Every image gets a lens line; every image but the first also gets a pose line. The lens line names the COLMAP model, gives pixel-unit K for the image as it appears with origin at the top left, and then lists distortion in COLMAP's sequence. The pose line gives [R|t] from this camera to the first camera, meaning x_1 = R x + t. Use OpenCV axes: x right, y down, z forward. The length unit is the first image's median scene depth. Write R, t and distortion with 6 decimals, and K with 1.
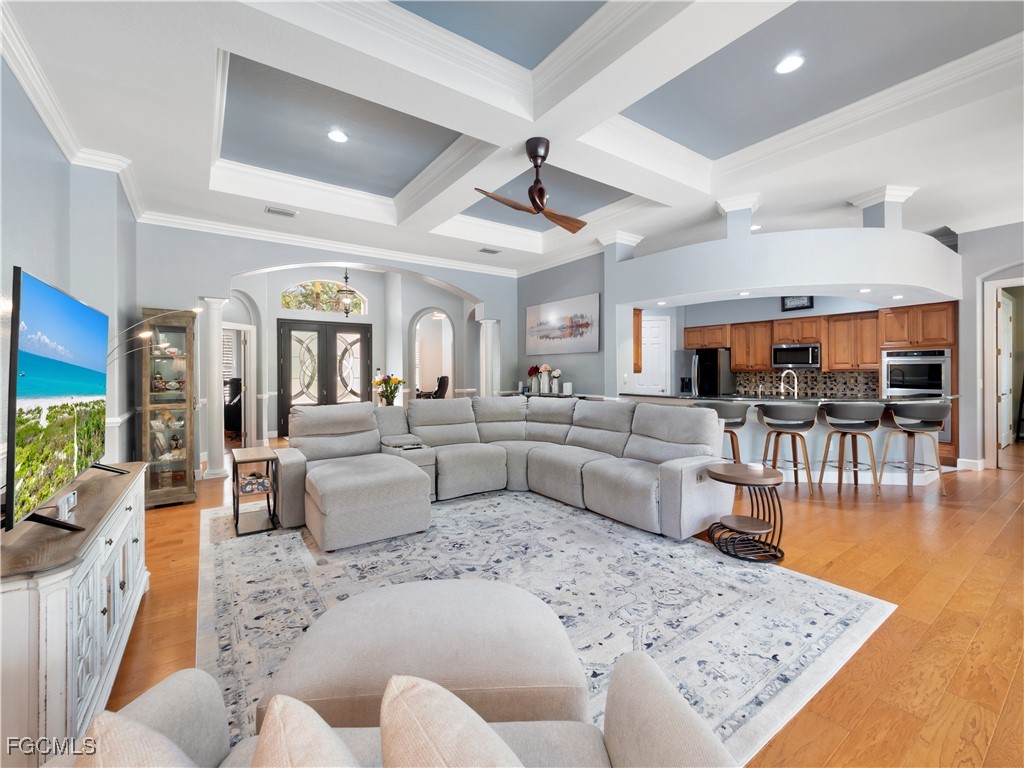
lens RADIAL K [[444.7, 0, 509.8], [0, 444.7, 366.5], [0, 0, 1]] dist [0.000569, -0.000127]
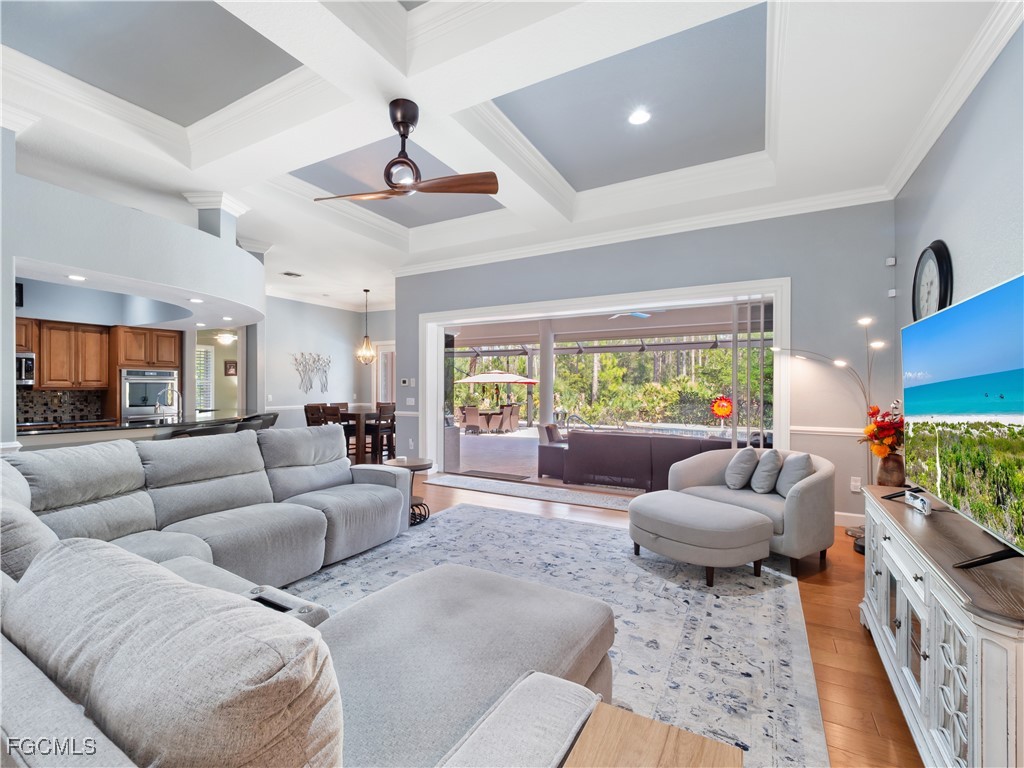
lens RADIAL K [[439.6, 0, 512.0], [0, 439.6, 384.0], [0, 0, 1]] dist [0.001174, -0.000001]
pose [[-0.430156, 0.009207, 0.902708, -0.865129], [-0.006873, 0.999886, -0.013473, 0.011287], [-0.902729, -0.012000, -0.430043, 1.349350]]
